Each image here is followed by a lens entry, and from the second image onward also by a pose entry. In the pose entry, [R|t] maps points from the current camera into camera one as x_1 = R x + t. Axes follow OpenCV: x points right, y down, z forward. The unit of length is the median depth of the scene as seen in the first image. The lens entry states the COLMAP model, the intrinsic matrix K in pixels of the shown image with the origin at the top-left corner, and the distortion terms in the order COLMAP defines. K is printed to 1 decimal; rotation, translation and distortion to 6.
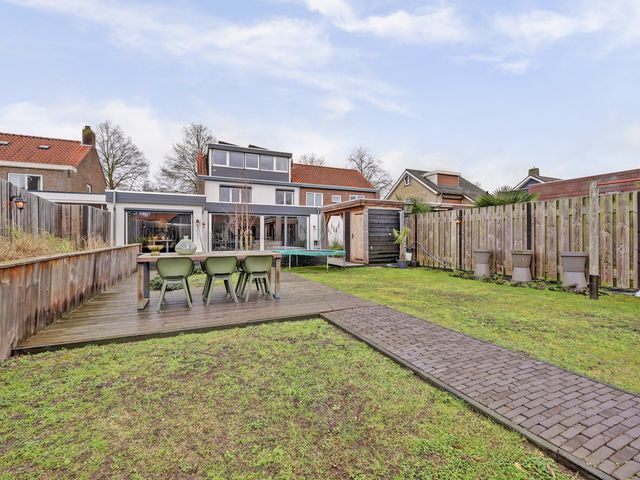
lens RADIAL K [[289.9, 0, 324.7], [0, 289.9, 239.9], [0, 0, 1]] dist [0.002464, 0.000172]
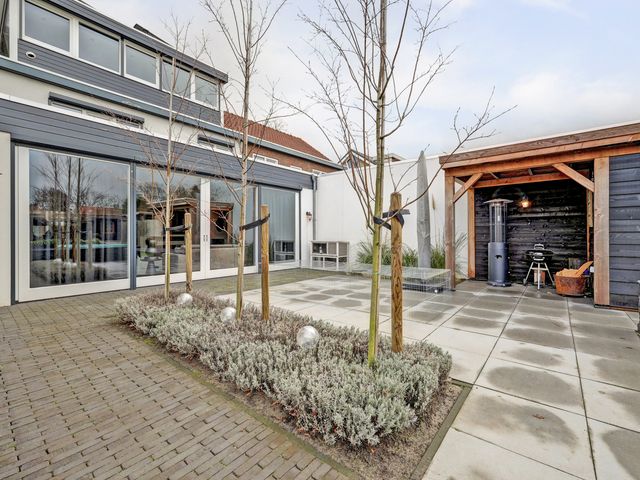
lens RADIAL K [[289.9, 0, 321.9], [0, 289.9, 237.8], [0, 0, 1]] dist [0.002464, 0.000172]
pose [[0.892461, 0.005811, 0.451087, -0.208872], [-0.002418, 0.999964, -0.008098, -0.002053], [-0.451118, 0.006137, 0.892443, 0.490818]]
